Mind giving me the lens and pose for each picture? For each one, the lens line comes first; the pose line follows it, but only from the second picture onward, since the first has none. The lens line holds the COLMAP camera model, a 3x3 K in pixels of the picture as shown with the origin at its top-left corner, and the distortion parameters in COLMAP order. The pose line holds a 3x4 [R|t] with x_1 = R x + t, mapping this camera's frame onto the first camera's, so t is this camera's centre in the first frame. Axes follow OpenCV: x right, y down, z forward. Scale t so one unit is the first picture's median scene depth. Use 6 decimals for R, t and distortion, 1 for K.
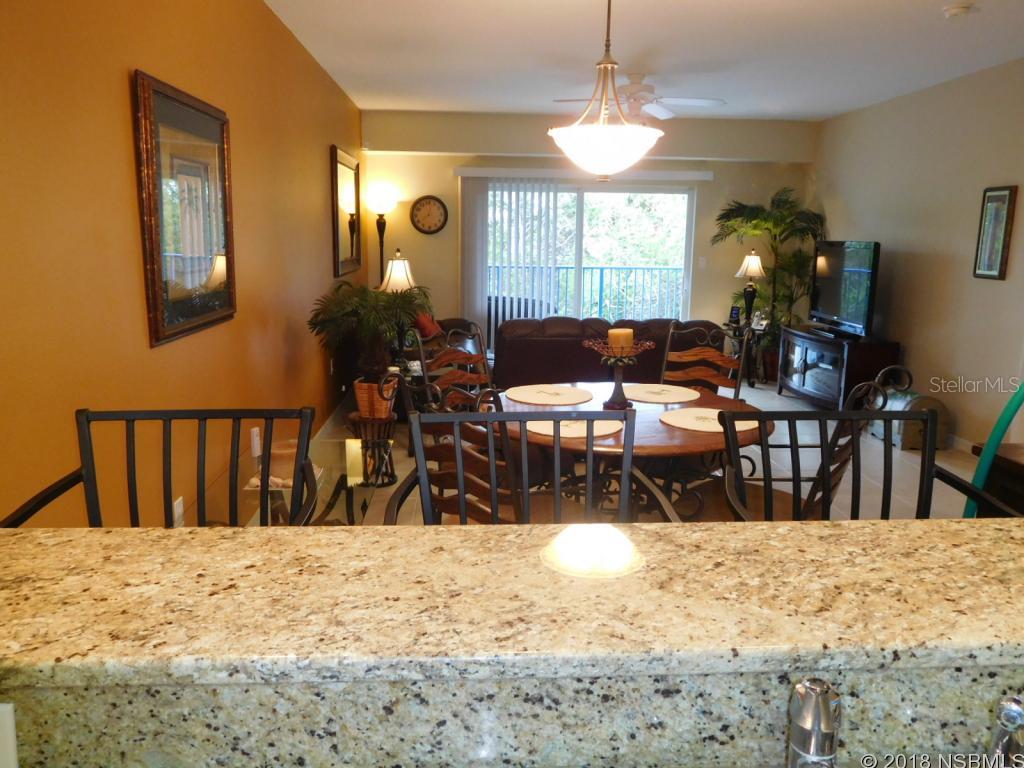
lens RADIAL K [[767.4, 0, 512.0], [0, 767.4, 384.0], [0, 0, 1]] dist [-0.013864, -0.000521]
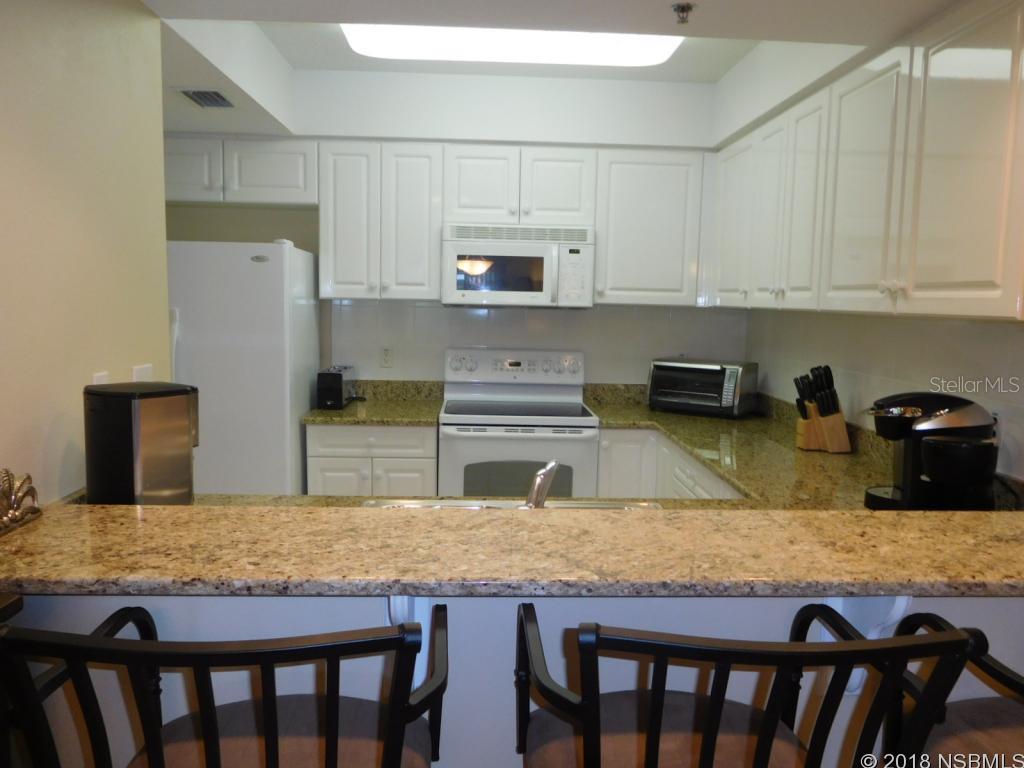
lens RADIAL K [[767.4, 0, 512.0], [0, 767.4, 384.0], [0, 0, 1]] dist [-0.013864, -0.000521]
pose [[-0.999315, -0.036160, 0.007869, 0.318941], [-0.032137, 0.953411, 0.299959, -0.439006], [-0.018349, 0.299501, -0.953920, 2.212713]]
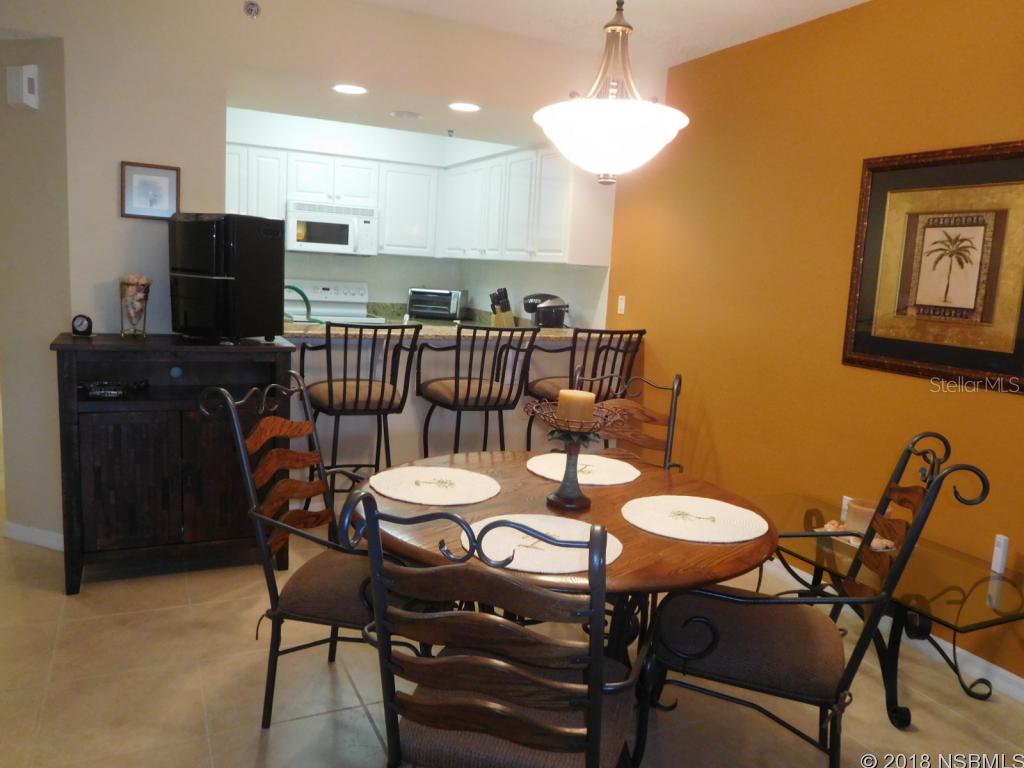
lens RADIAL K [[767.4, 0, 512.0], [0, 767.4, 384.0], [0, 0, 1]] dist [-0.013864, -0.000521]
pose [[-0.920265, -0.009888, -0.391172, 1.447793], [-0.144797, 0.937322, 0.316955, -0.881542], [0.363520, 0.348323, -0.864016, 4.889485]]
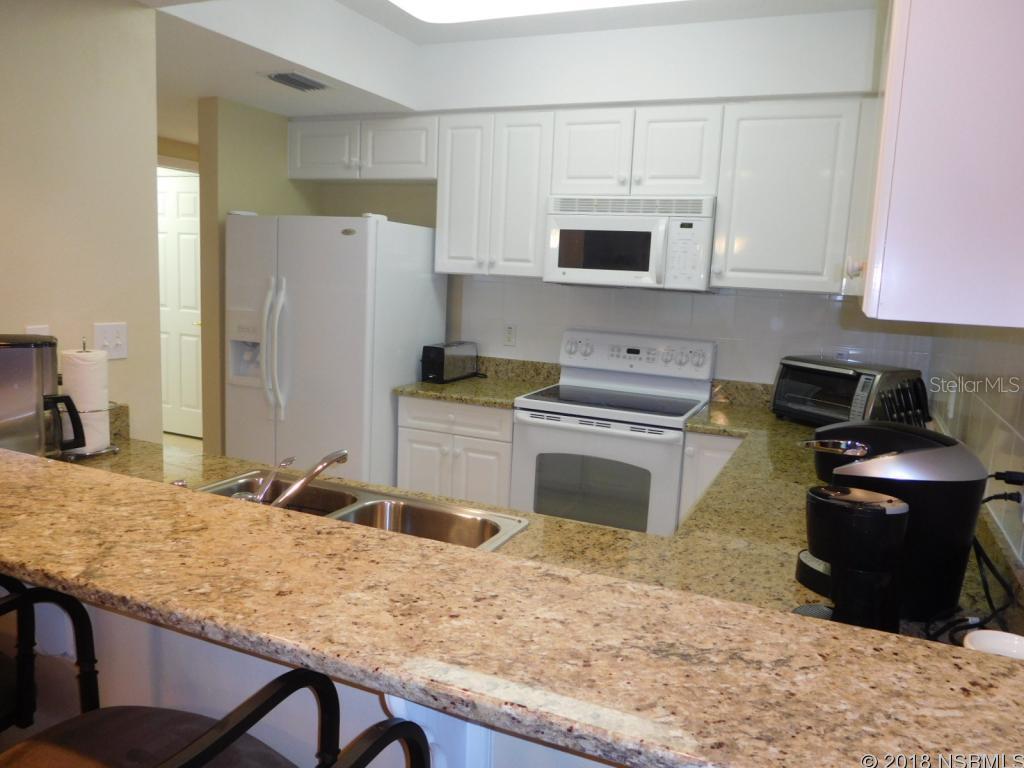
lens RADIAL K [[767.4, 0, 512.0], [0, 767.4, 384.0], [0, 0, 1]] dist [-0.013864, -0.000521]
pose [[-0.887772, -0.123135, 0.443508, -0.805895], [0.029810, 0.946148, 0.322358, -0.373958], [-0.459318, 0.299402, -0.836293, 1.684805]]
